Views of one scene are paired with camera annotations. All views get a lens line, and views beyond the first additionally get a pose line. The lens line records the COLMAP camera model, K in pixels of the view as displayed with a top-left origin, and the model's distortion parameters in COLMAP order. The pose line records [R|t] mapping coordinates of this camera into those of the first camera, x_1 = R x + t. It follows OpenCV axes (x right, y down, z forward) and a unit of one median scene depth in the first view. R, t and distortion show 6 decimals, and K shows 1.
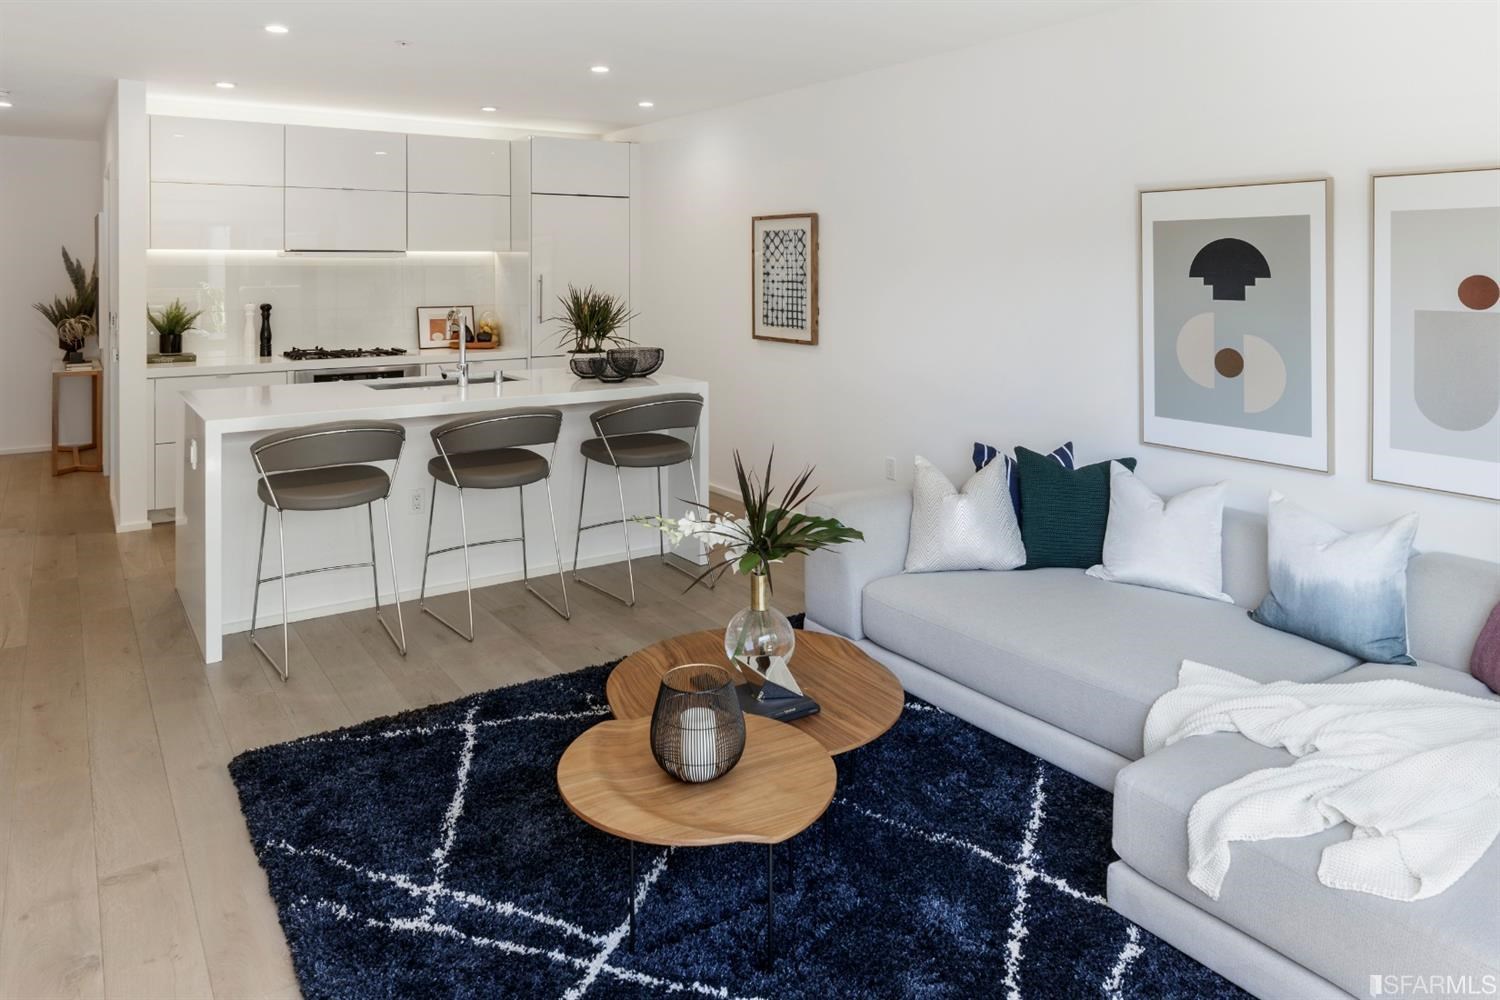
lens RADIAL K [[1047.4, 0, 743.9], [0, 1047.4, 270.5], [0, 0, 1]] dist [-0.006334, 0.004518]
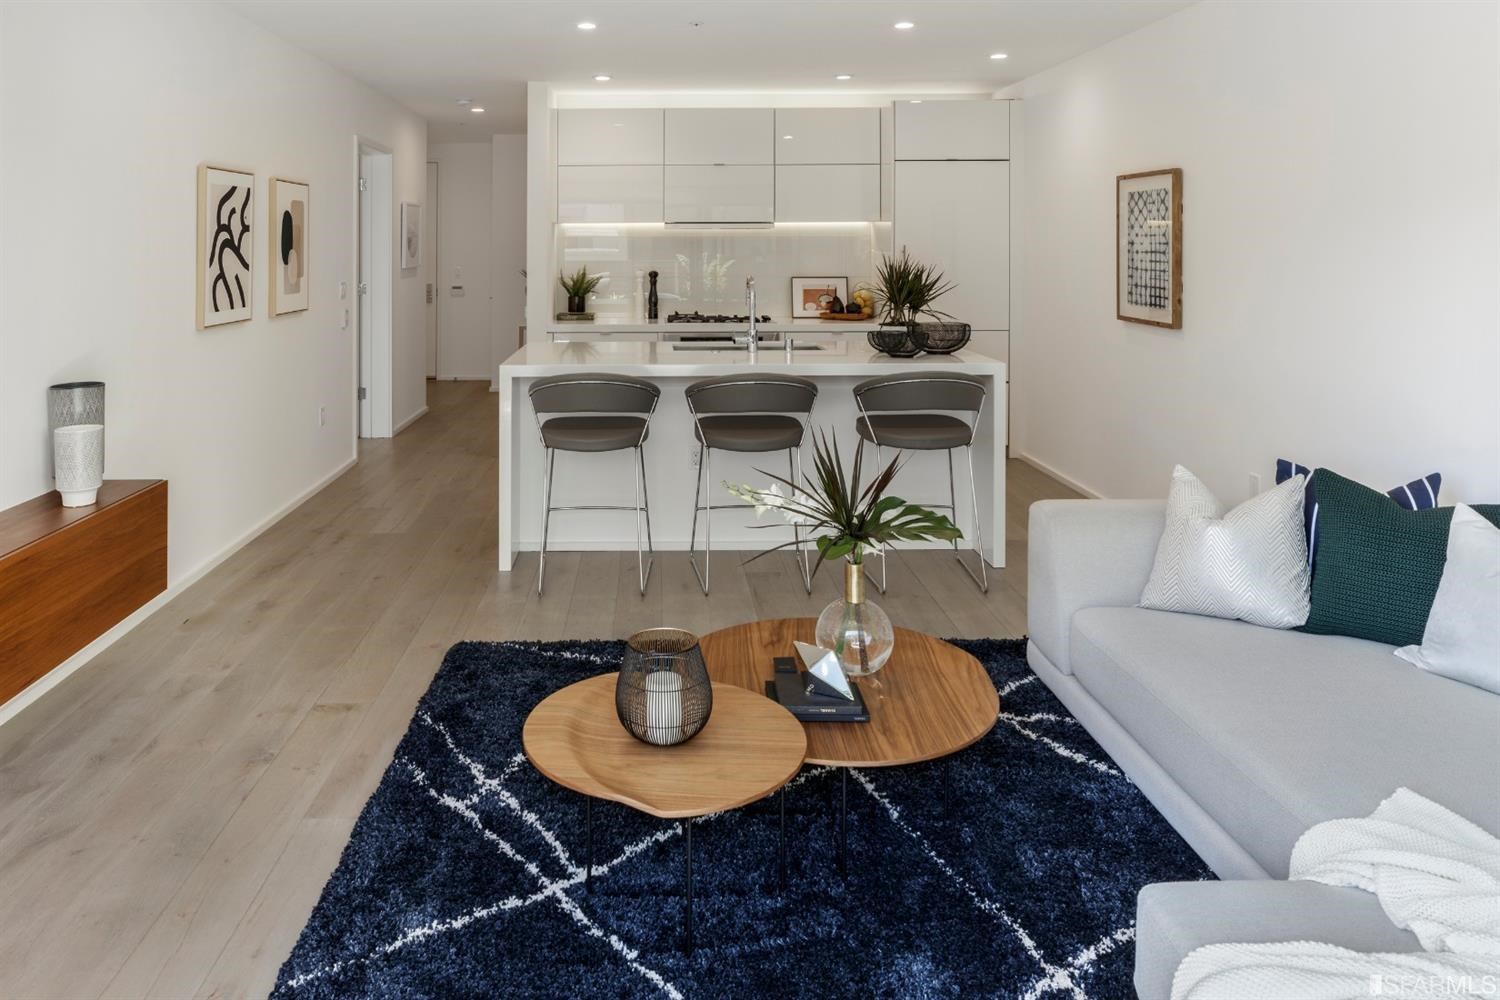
lens RADIAL K [[1079.9, 0, 626.0], [0, 1079.9, 243.9], [0, 0, 1]] dist [-0.004175, 0.002206]
pose [[0.814228, -0.001908, -0.580542, 0.209449], [0.000525, 0.999997, -0.002551, 0.006435], [0.580545, 0.001772, 0.814226, 0.058799]]
